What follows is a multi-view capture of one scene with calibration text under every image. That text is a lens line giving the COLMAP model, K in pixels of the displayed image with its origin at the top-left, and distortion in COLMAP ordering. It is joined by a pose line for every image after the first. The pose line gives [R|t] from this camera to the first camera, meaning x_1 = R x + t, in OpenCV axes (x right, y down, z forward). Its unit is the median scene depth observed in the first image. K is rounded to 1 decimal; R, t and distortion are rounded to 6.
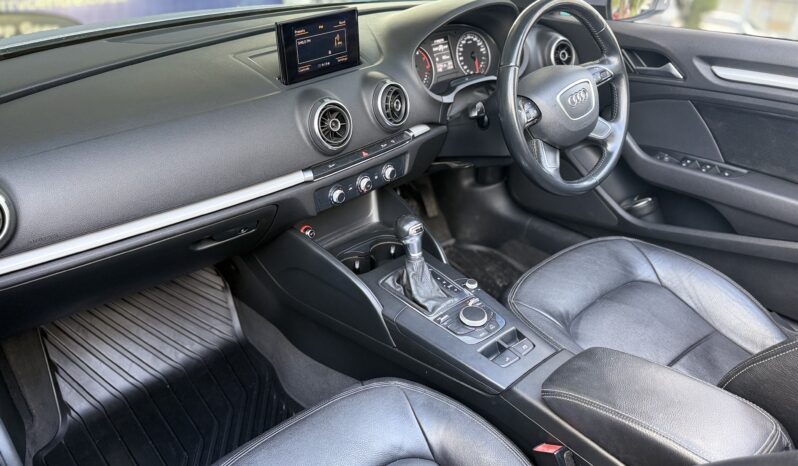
lens RADIAL K [[609.4, 0, 400.0], [0, 609.4, 237.7], [0, 0, 1]] dist [0.024385, -0.027823]
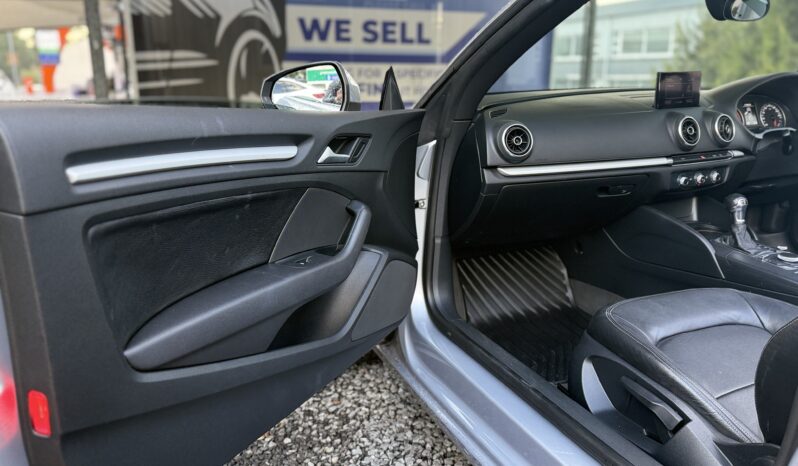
lens RADIAL K [[609.4, 0, 398.3], [0, 609.4, 228.9], [0, 0, 1]] dist [0.024385, -0.027823]
pose [[0.942036, 0.078159, -0.326282, -0.258690], [-0.161183, 0.958341, -0.235800, 0.509965], [0.294260, 0.274723, 0.915390, -0.564005]]
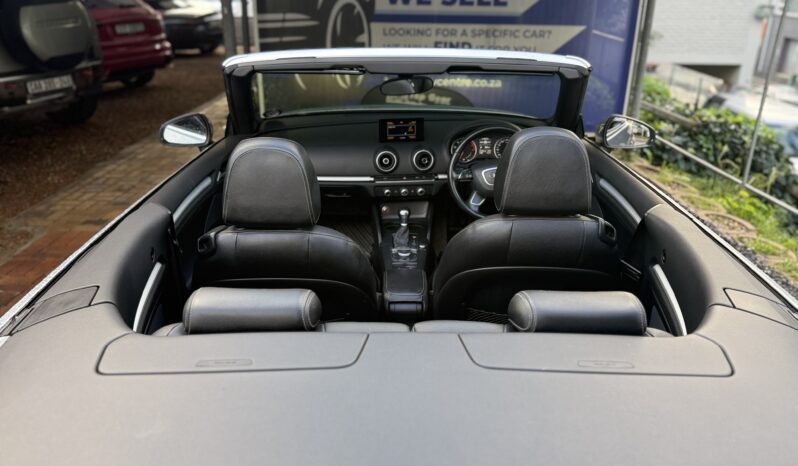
lens RADIAL K [[609.4, 0, 392.3], [0, 609.4, 232.3], [0, 0, 1]] dist [0.024385, -0.027823]
pose [[0.744237, 0.259189, -0.615574, 1.343521], [-0.330938, 0.943648, -0.002783, 0.073371], [0.580164, 0.205789, 0.788074, -0.763055]]
